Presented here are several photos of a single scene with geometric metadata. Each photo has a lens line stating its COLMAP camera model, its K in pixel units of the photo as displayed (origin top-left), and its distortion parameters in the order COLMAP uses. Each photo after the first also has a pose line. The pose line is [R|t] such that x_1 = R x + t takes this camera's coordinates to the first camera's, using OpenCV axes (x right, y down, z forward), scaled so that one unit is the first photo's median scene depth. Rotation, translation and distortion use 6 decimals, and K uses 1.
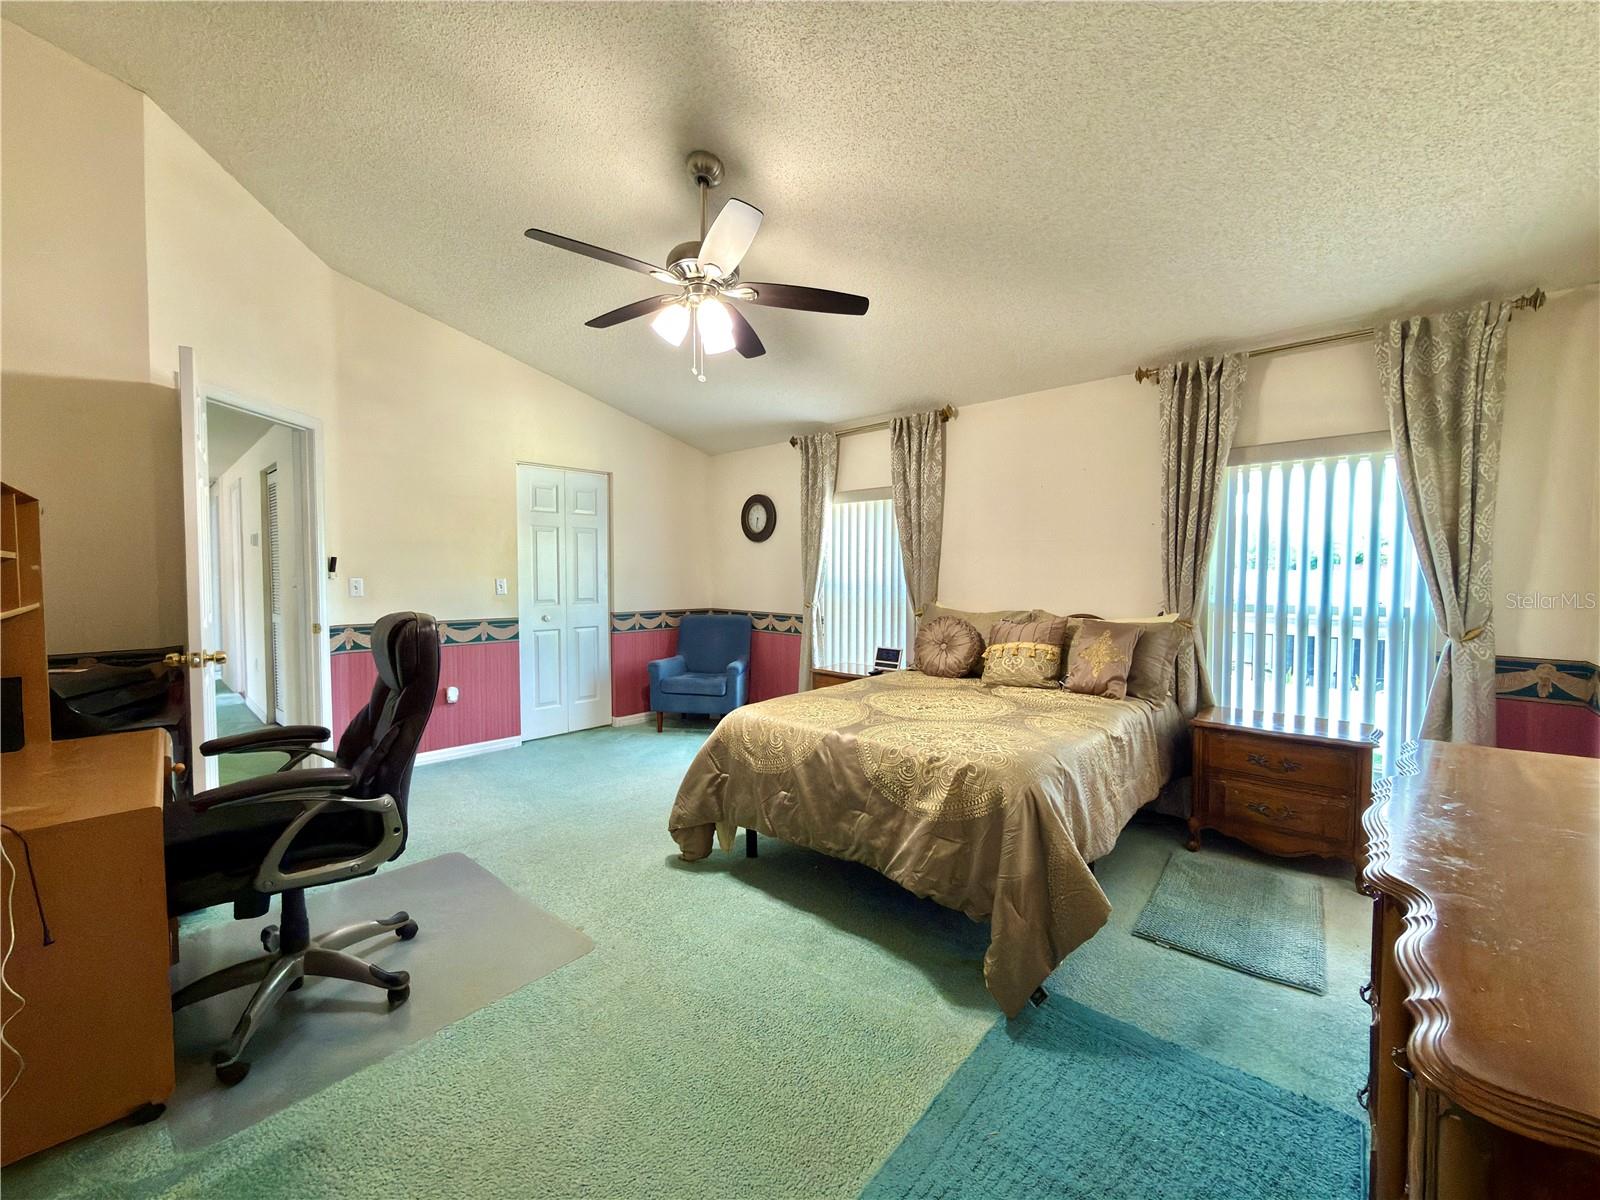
lens RADIAL K [[634.0, 0, 811.1], [0, 634.0, 601.1], [0, 0, 1]] dist [-0.008845, 0.002840]
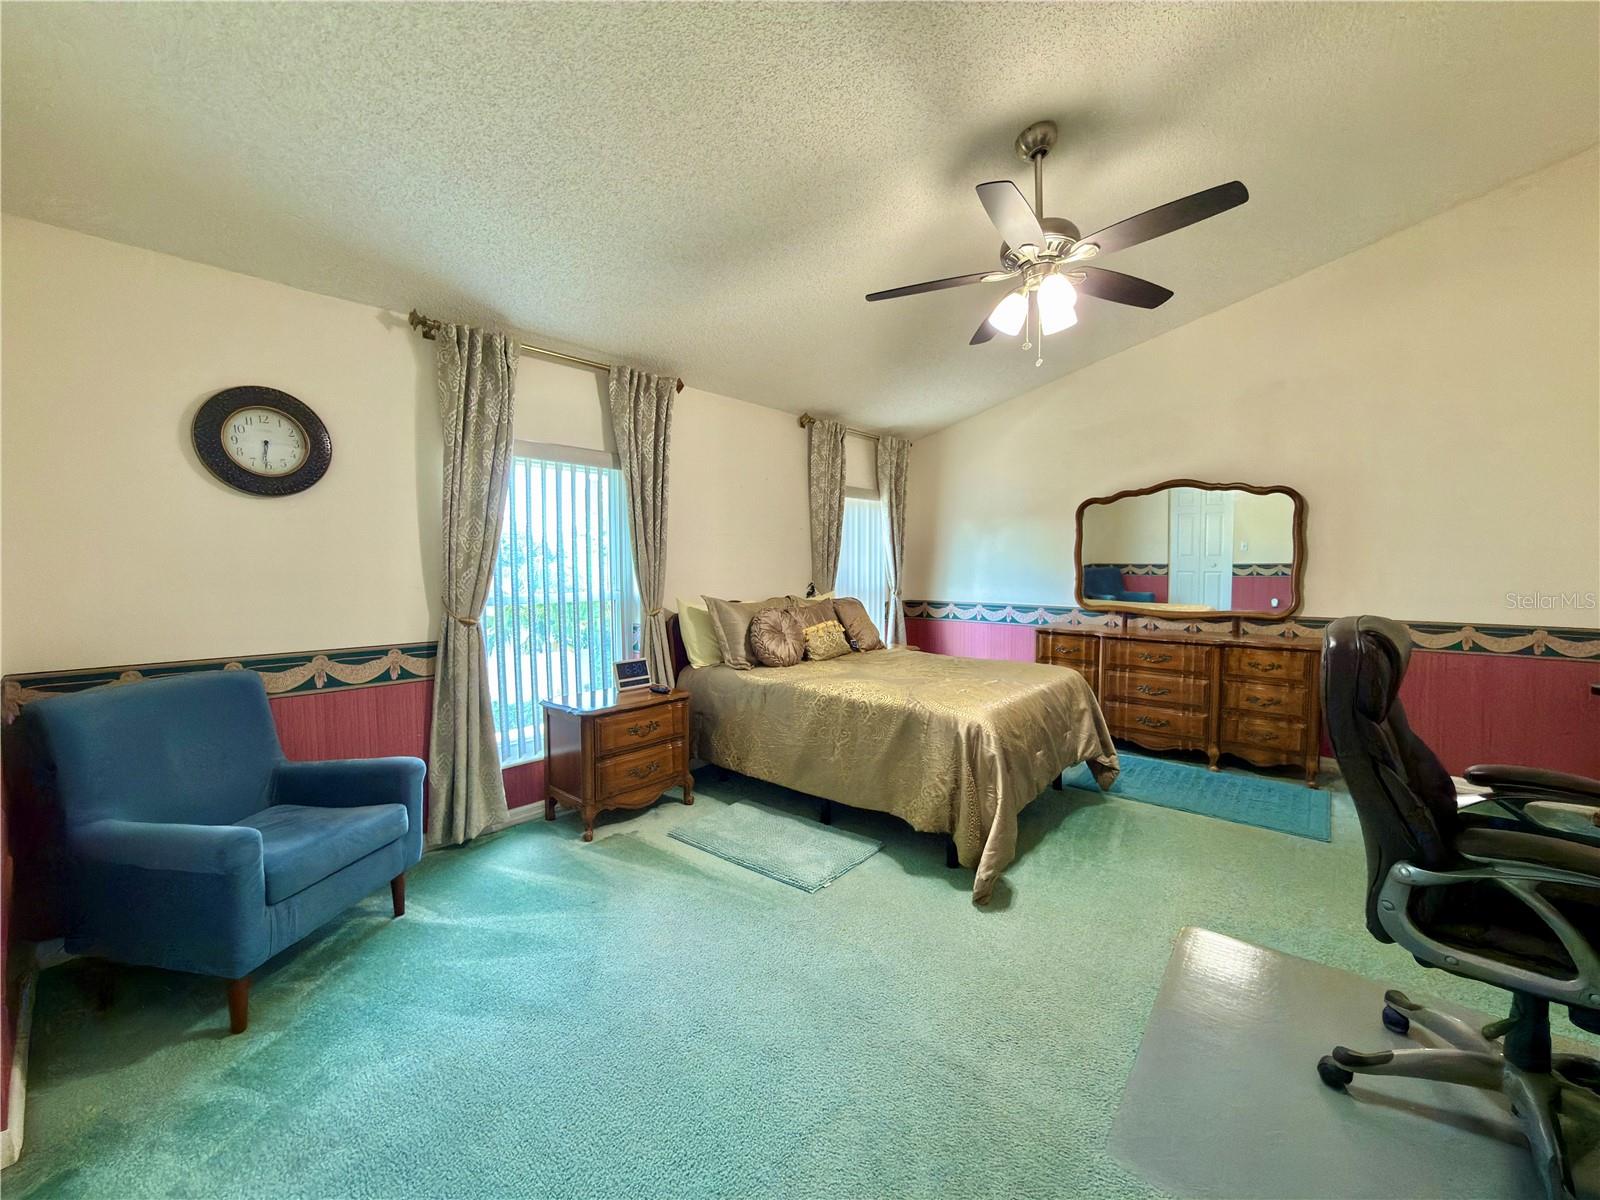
lens RADIAL K [[634.0, 0, 811.6], [0, 634.0, 591.8], [0, 0, 1]] dist [-0.008845, 0.002840]
pose [[-0.021958, -0.059537, 0.997985, -0.549171], [0.036908, 0.997496, 0.060320, -0.041419], [-0.999077, 0.038158, -0.019705, 0.652442]]
